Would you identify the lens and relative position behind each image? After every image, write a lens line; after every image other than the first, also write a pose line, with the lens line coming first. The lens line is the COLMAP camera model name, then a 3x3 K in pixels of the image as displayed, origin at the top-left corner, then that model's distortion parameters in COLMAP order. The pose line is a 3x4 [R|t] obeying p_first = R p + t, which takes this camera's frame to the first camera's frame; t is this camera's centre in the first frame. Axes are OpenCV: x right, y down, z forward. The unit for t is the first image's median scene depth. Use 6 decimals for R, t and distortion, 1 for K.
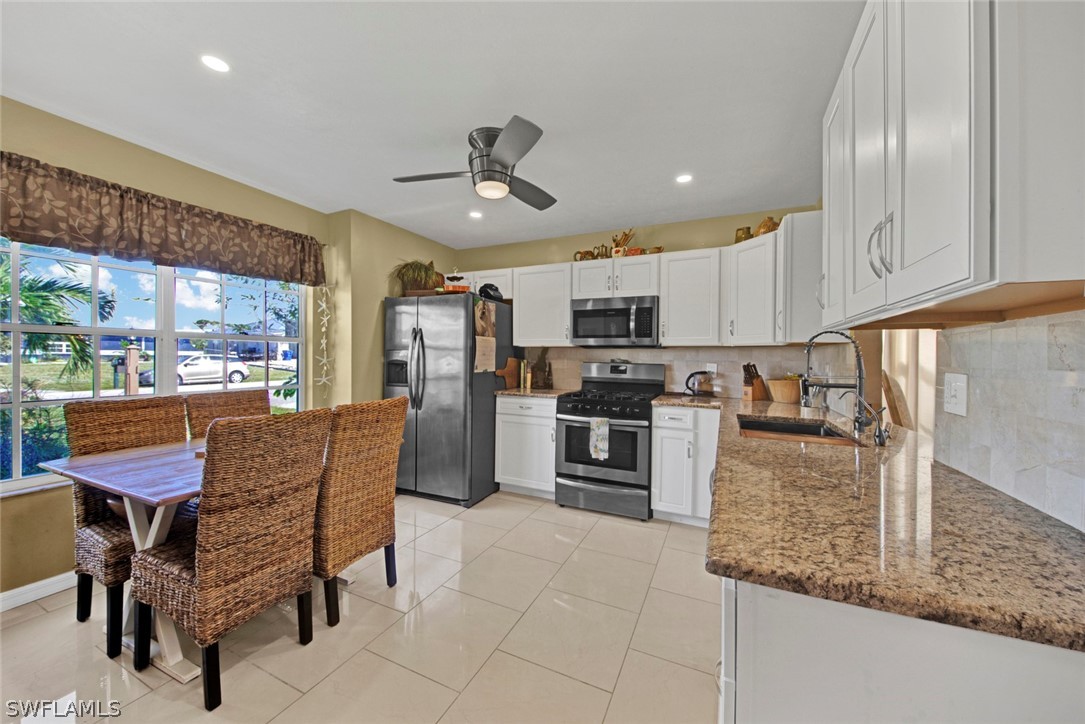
lens RADIAL K [[395.3, 0, 539.8], [0, 395.3, 355.8], [0, 0, 1]] dist [0.000790, -0.000172]
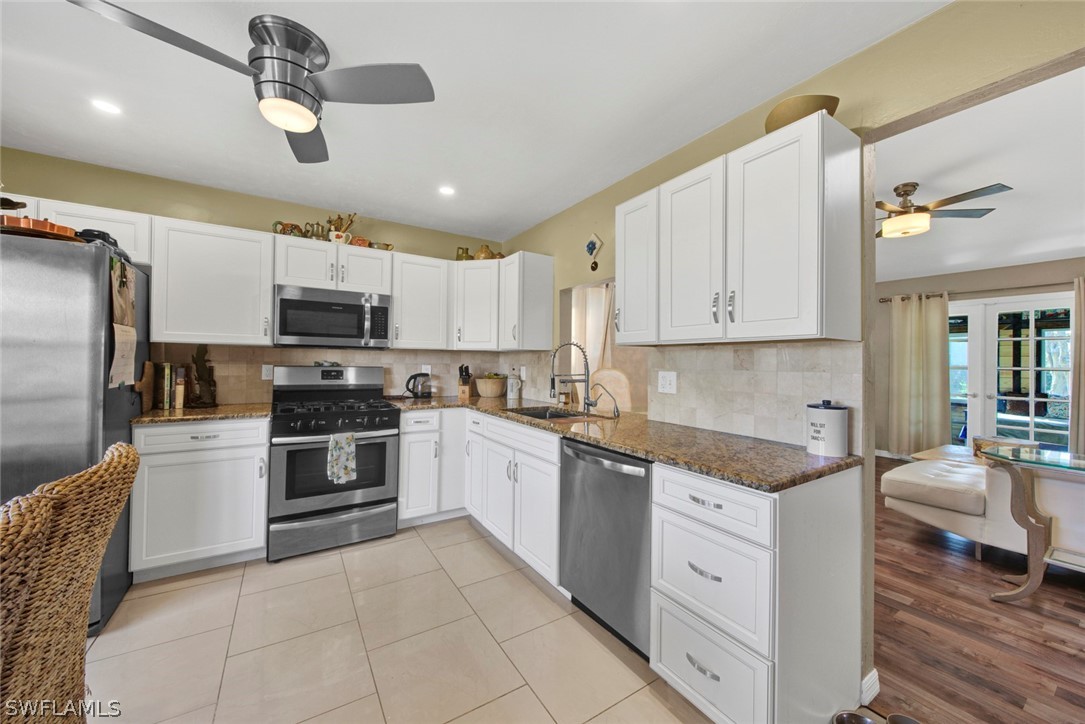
lens RADIAL K [[395.3, 0, 539.8], [0, 395.3, 355.8], [0, 0, 1]] dist [0.000790, -0.000172]
pose [[0.532683, 0.007406, 0.846282, -0.326956], [-0.008273, 0.999959, -0.003544, -0.007455], [-0.846274, -0.005114, 0.532723, 0.196911]]
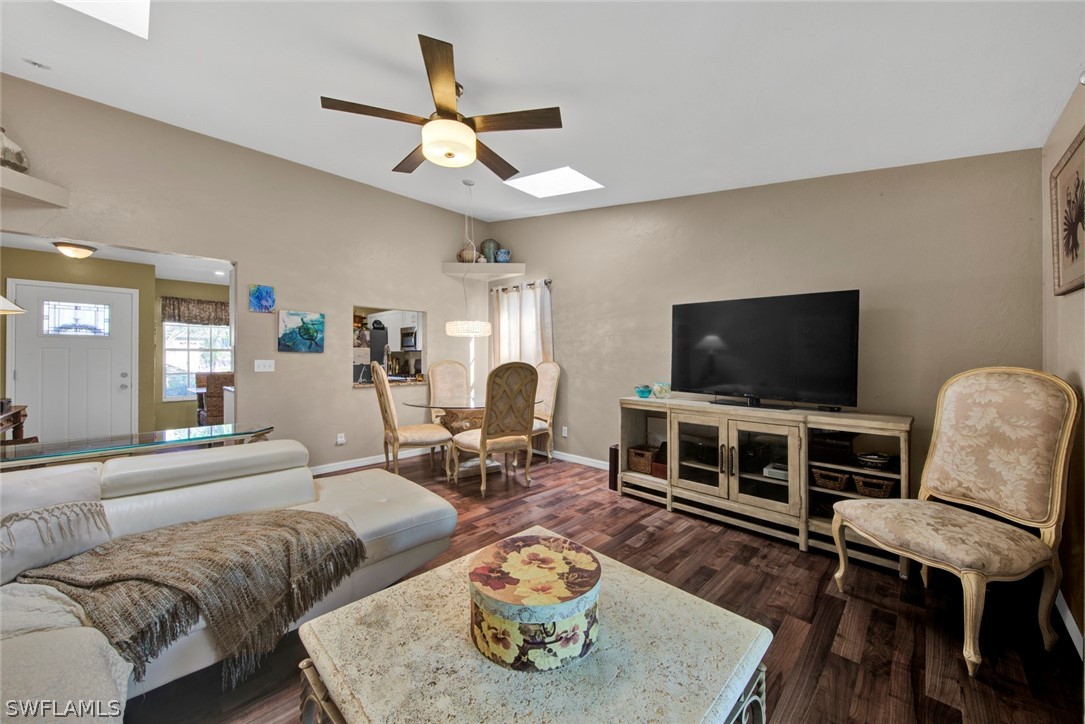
lens RADIAL K [[395.3, 0, 539.8], [0, 395.3, 355.8], [0, 0, 1]] dist [0.000790, -0.000172]
pose [[0.946210, -0.012499, -0.323311, 1.612688], [0.011279, 0.999920, -0.005647, 0.020563], [0.323356, 0.001696, 0.946276, -0.756062]]
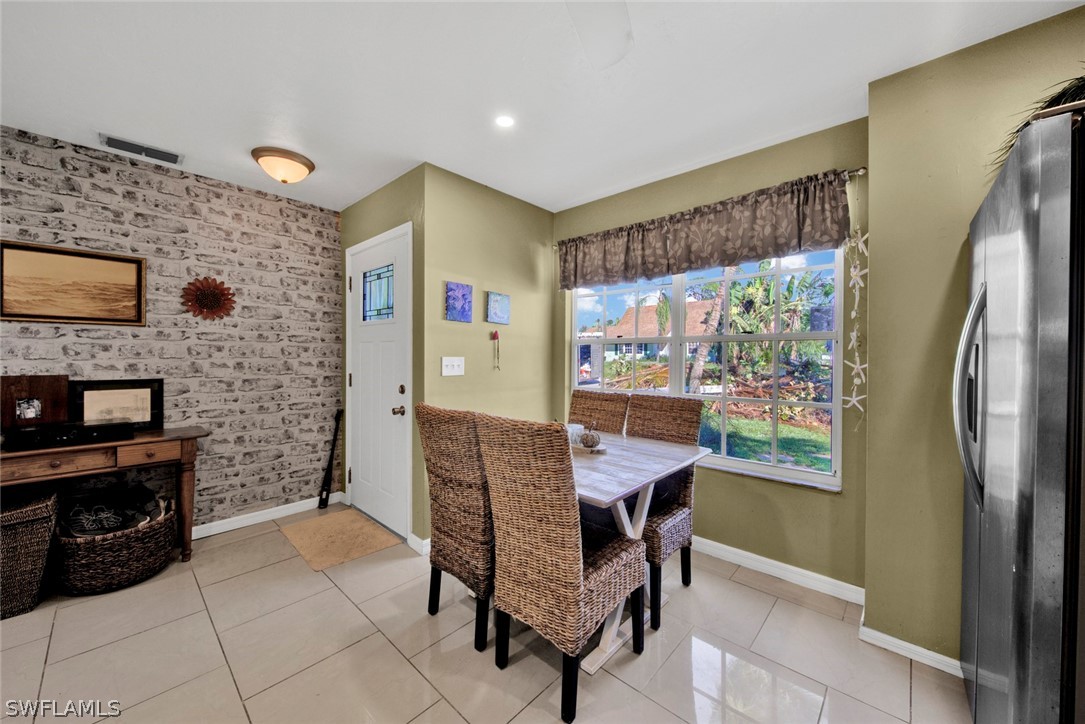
lens RADIAL K [[395.3, 0, 539.8], [0, 395.3, 355.8], [0, 0, 1]] dist [0.000790, -0.000172]
pose [[-0.299306, -0.008463, -0.954120, 0.173904], [-0.004274, 0.999963, -0.007529, 0.001074], [0.954147, 0.001825, -0.299331, 0.795194]]
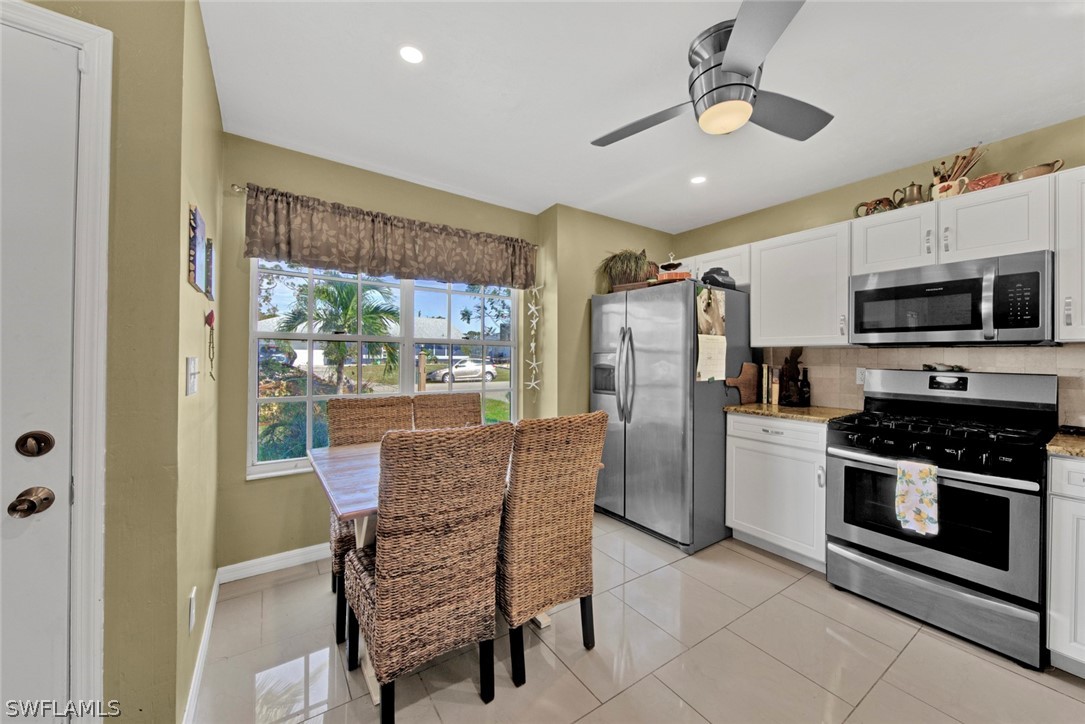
lens RADIAL K [[399.9, 0, 541.3], [0, 399.9, 355.2], [0, 0, 1]] dist [0.017718, -0.011106]
pose [[0.862160, -0.004012, -0.506621, -0.030333], [-0.001568, 0.999943, -0.010586, -0.000070], [0.506634, 0.009921, 0.862104, 0.172694]]
